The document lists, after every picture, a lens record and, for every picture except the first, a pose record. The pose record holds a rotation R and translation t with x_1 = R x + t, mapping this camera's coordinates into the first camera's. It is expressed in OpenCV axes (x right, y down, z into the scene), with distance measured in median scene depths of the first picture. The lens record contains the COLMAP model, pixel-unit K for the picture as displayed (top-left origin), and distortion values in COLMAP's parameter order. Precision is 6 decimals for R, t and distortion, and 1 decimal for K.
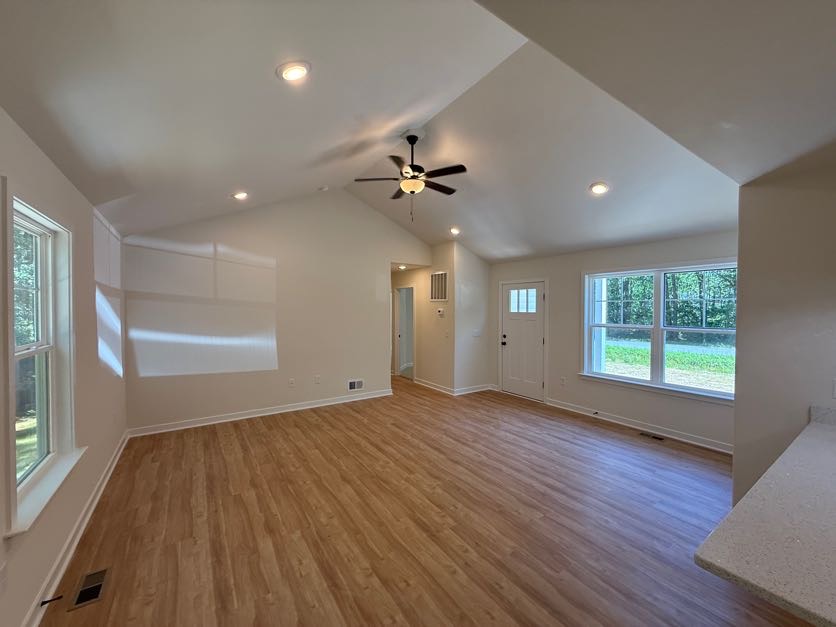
lens RADIAL K [[334.3, 0, 415.7], [0, 334.3, 314.1], [0, 0, 1]] dist [-0.000351, -0.000248]
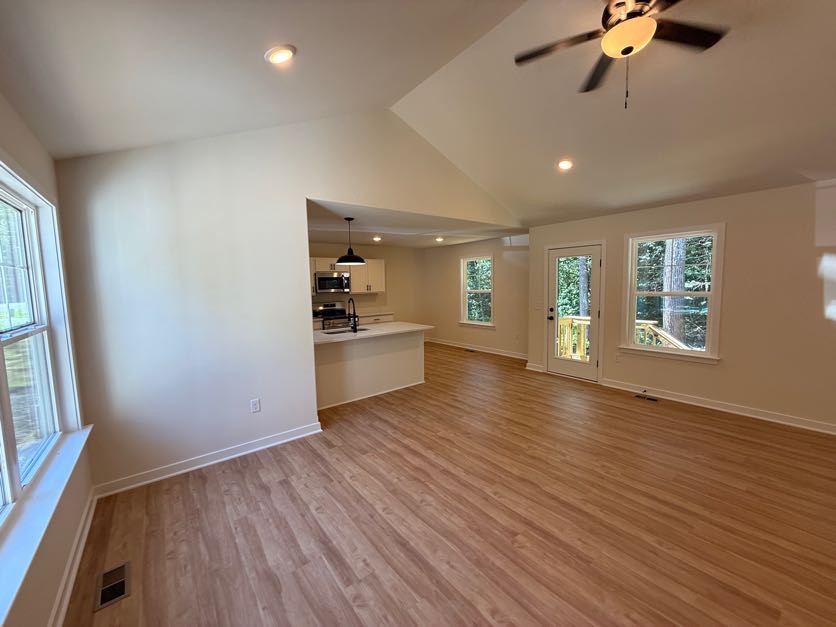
lens RADIAL K [[334.3, 0, 415.5], [0, 334.3, 312.5], [0, 0, 1]] dist [-0.000351, -0.000248]
pose [[-0.997165, 0.027826, -0.069905, 0.419365], [0.020490, 0.994414, 0.103547, -0.018698], [0.072396, 0.101821, -0.992165, 1.743057]]
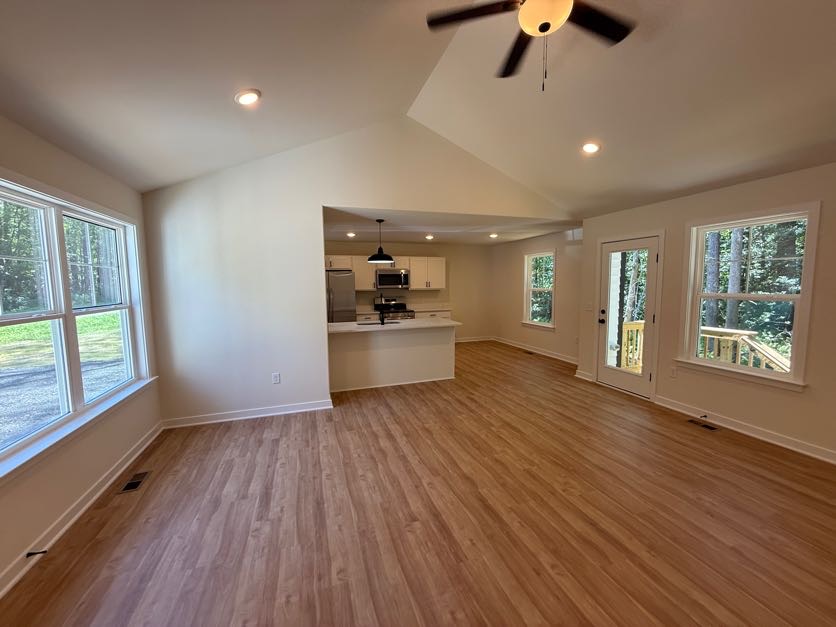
lens RADIAL K [[334.3, 0, 415.6], [0, 334.3, 314.6], [0, 0, 1]] dist [-0.000351, -0.000248]
pose [[-0.964397, -0.014444, 0.264062, 0.041557], [0.015638, 0.993645, 0.111463, -0.010255], [-0.263994, 0.111624, -0.958043, 1.759537]]
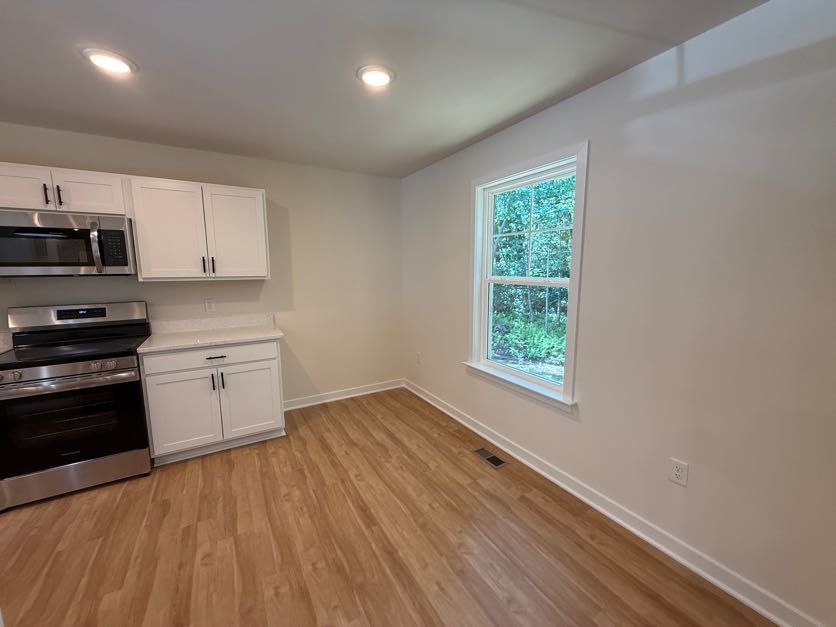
lens RADIAL K [[334.3, 0, 415.5], [0, 334.3, 311.7], [0, 0, 1]] dist [-0.000351, -0.000248]
pose [[-0.998049, -0.009242, 0.061746, 0.028378], [0.001087, 0.986262, 0.165185, 0.020793], [-0.062425, 0.164929, -0.984328, 0.275224]]
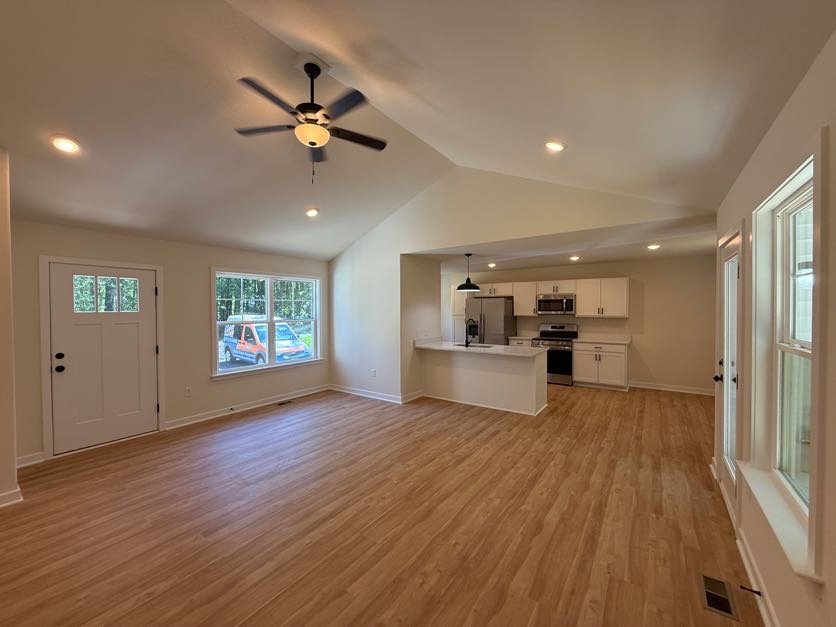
lens RADIAL K [[334.3, 0, 414.8], [0, 334.3, 313.6], [0, 0, 1]] dist [-0.000351, -0.000248]
pose [[-0.347804, -0.013997, 0.937463, -0.874741], [0.020880, 0.999525, 0.022671, -0.009334], [-0.937335, 0.027459, -0.347347, 1.191115]]
